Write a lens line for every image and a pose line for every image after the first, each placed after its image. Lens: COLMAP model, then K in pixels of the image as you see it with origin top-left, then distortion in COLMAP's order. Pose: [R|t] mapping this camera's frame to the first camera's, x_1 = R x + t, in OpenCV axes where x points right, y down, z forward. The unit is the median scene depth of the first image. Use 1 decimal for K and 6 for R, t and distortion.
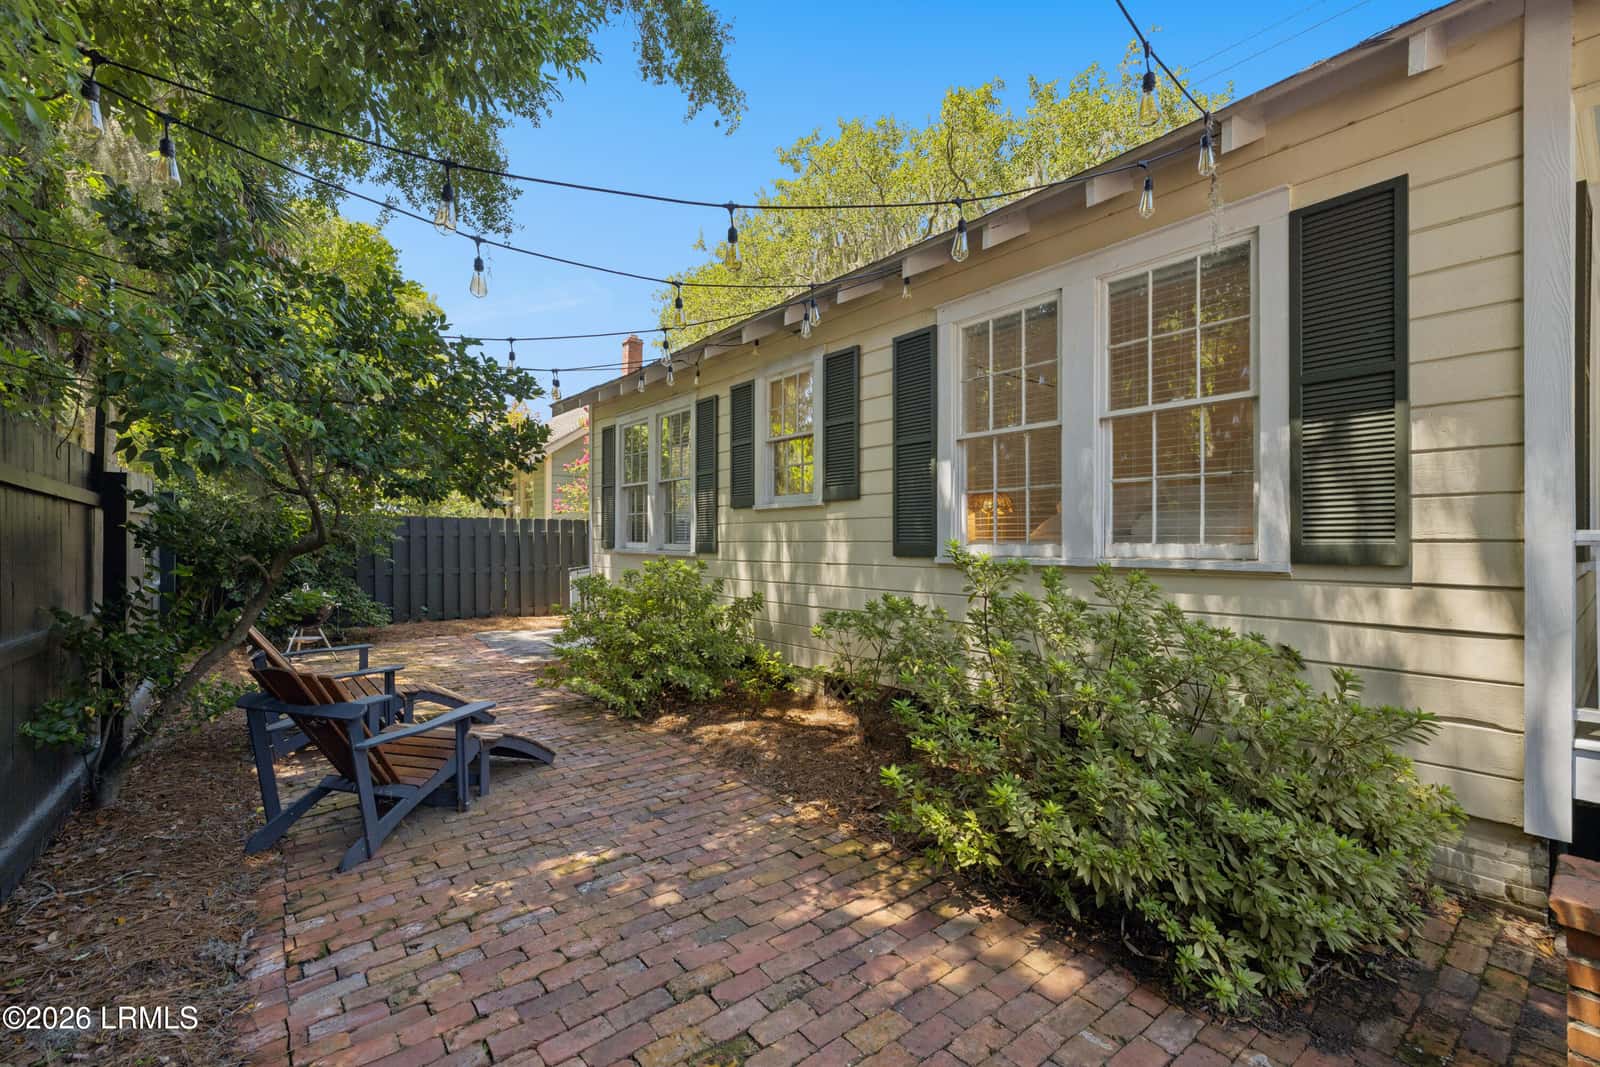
lens RADIAL K [[677.0, 0, 800.0], [0, 677.0, 533.5], [0, 0, 1]] dist [0.002252, 0.000357]
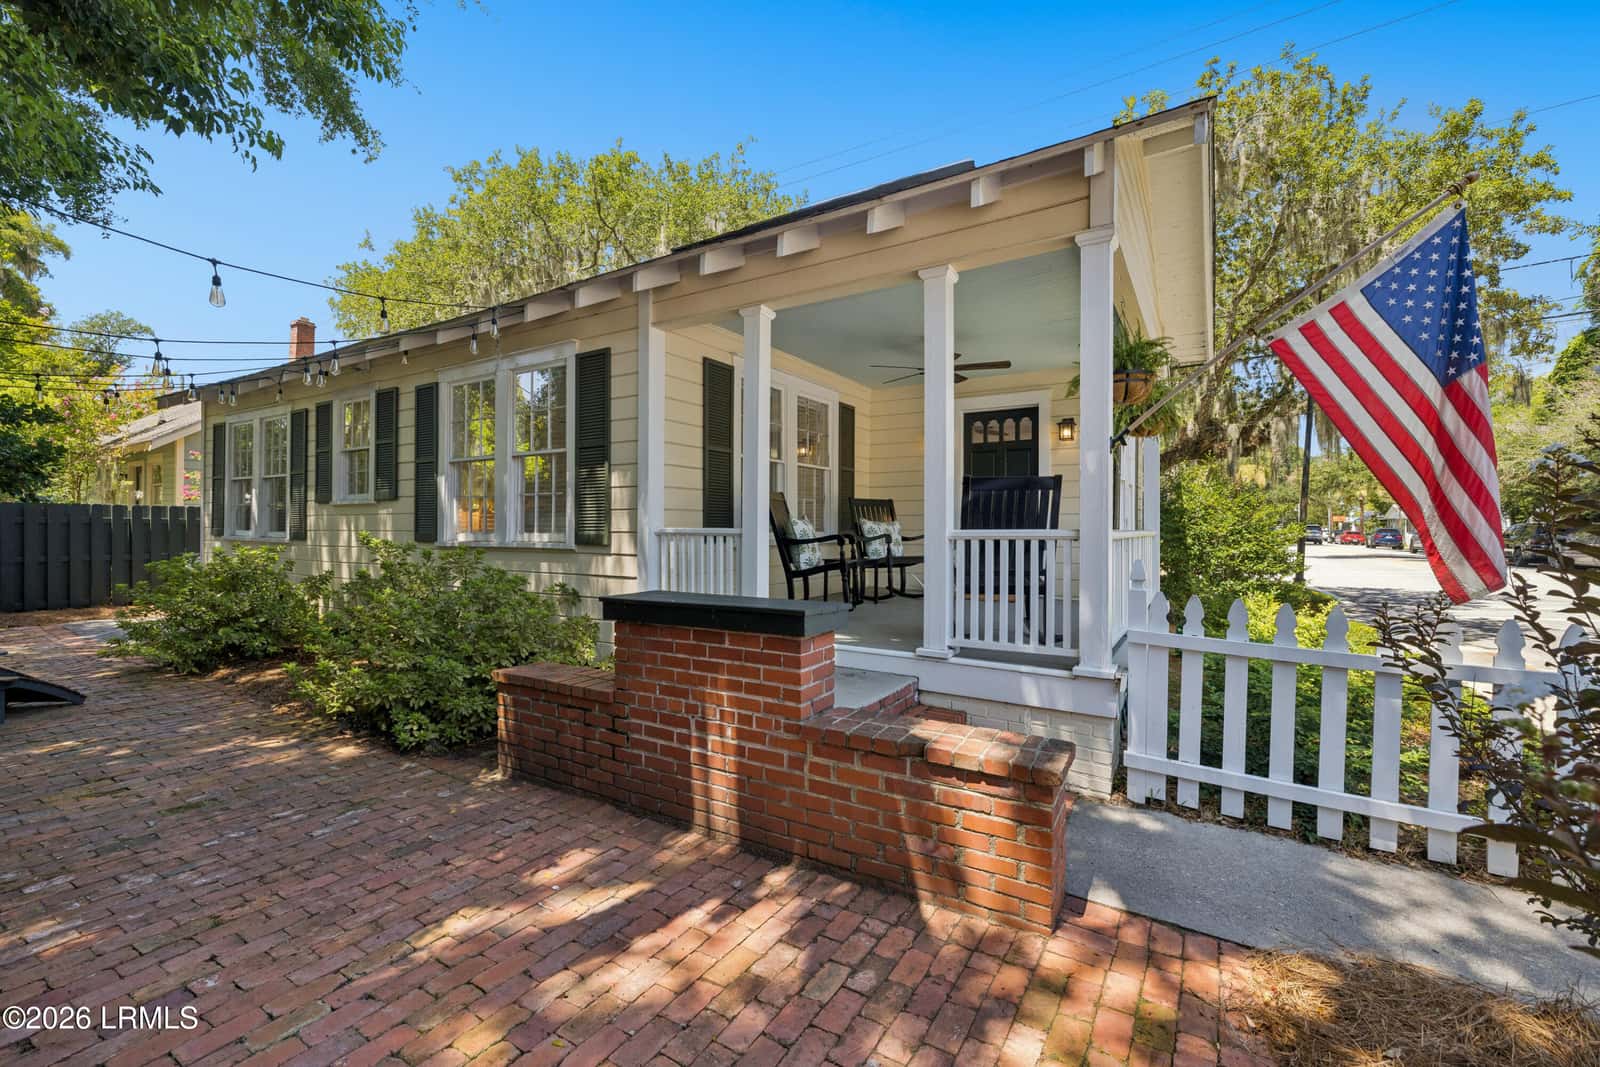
lens RADIAL K [[632.3, 0, 800.0], [0, 632.3, 533.5], [0, 0, 1]] dist [-0.008438, -0.000221]
pose [[0.932435, 0.001891, 0.361333, 0.372674], [-0.007780, 0.999860, 0.014845, -0.008443], [-0.361255, -0.016653, 0.932319, -0.460972]]
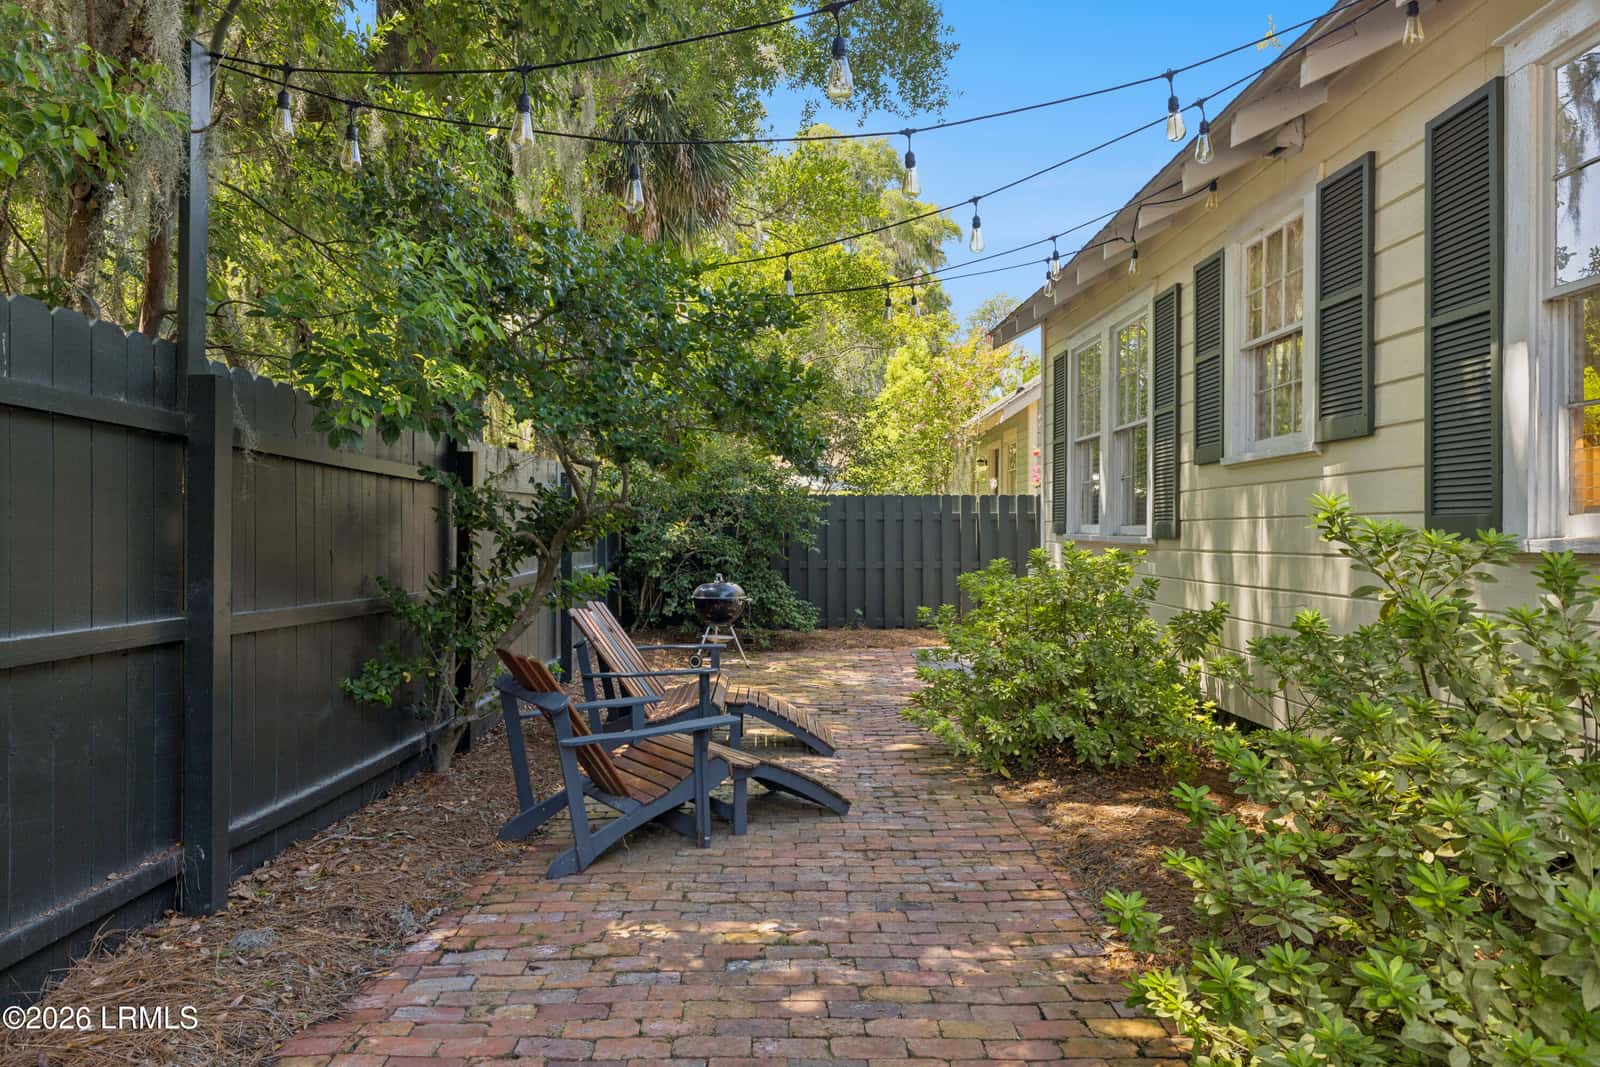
lens RADIAL K [[998.4, 0, 800.0], [0, 998.4, 533.5], [0, 0, 1]] dist [-0.010685, 0.000622]
pose [[0.786234, -0.001473, -0.617927, 0.215034], [0.009219, 0.999914, 0.009346, 0.015445], [0.617860, -0.013045, 0.786180, 0.087834]]
